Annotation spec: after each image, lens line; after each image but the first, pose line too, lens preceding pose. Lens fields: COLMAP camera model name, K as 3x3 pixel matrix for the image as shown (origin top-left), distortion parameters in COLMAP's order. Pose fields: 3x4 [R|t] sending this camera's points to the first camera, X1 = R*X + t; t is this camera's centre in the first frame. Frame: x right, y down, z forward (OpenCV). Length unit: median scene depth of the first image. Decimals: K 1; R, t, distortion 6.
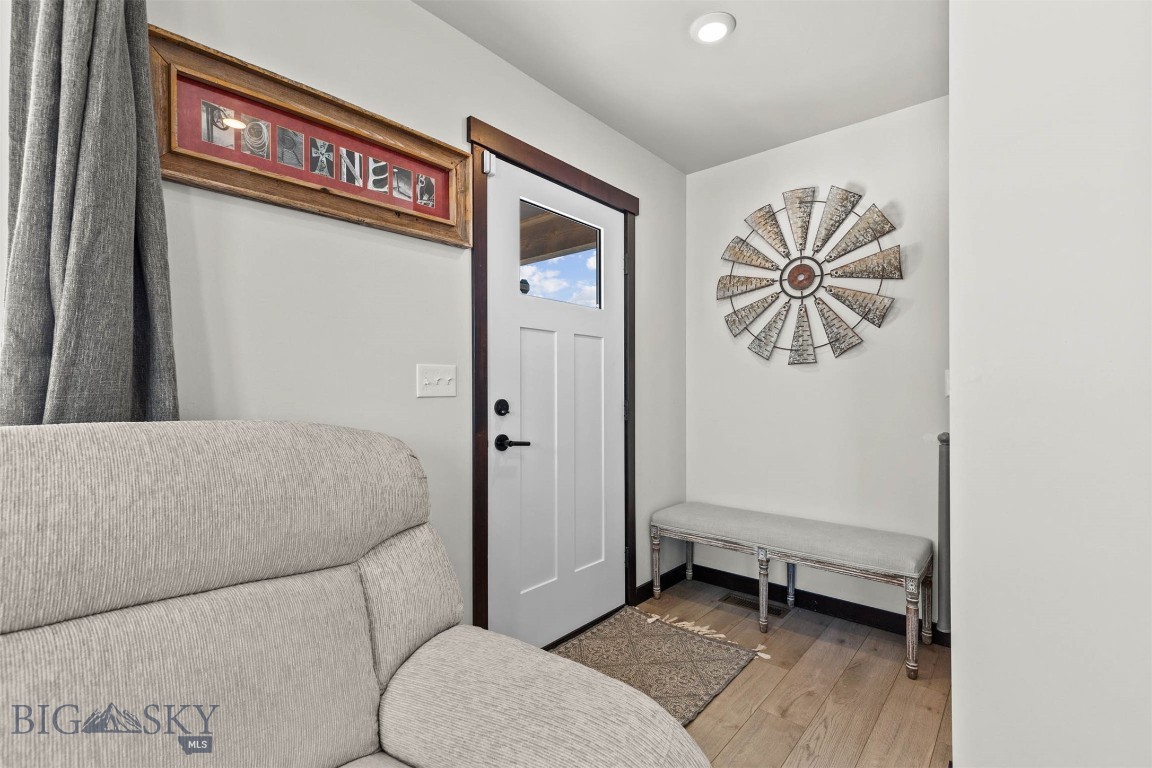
lens RADIAL K [[520.5, 0, 575.7], [0, 520.5, 388.5], [0, 0, 1]] dist [0.007946, -0.000853]
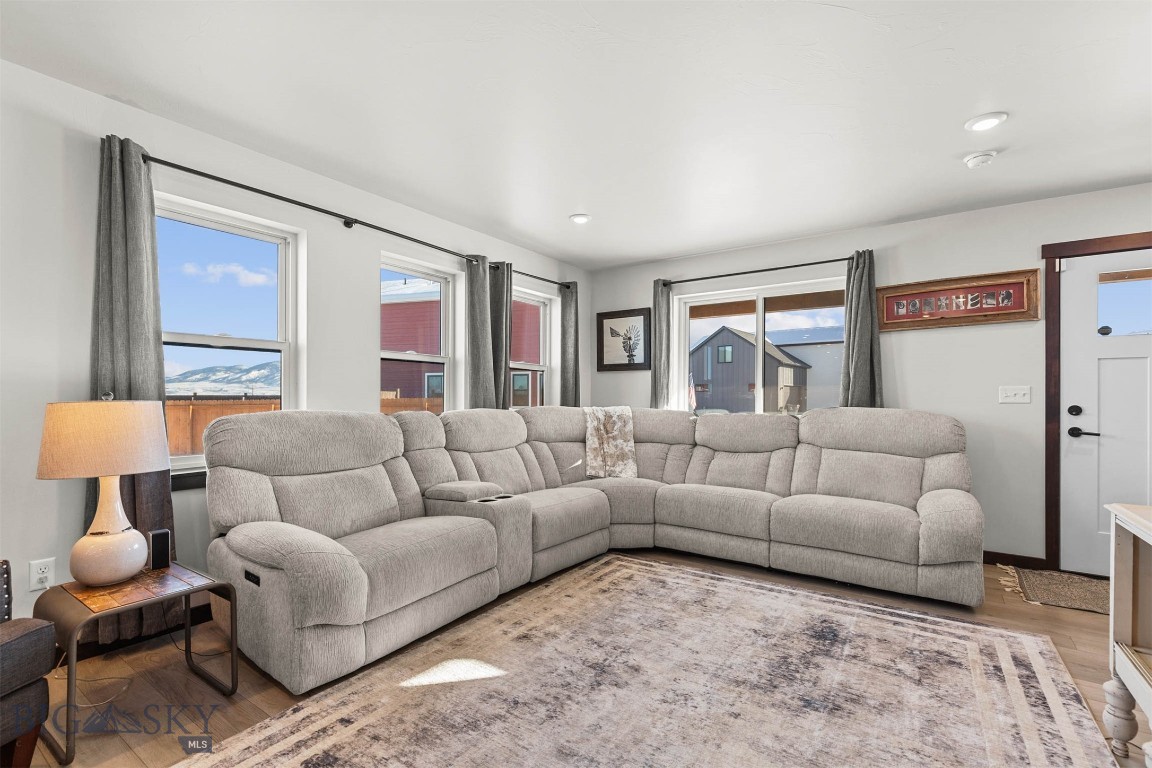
lens RADIAL K [[520.5, 0, 576.5], [0, 520.5, 397.0], [0, 0, 1]] dist [0.007946, -0.000853]
pose [[0.106020, -0.003149, -0.994359, 1.620198], [-0.002511, 0.999991, -0.003434, 0.005050], [0.994361, 0.002861, 0.106011, -0.882085]]
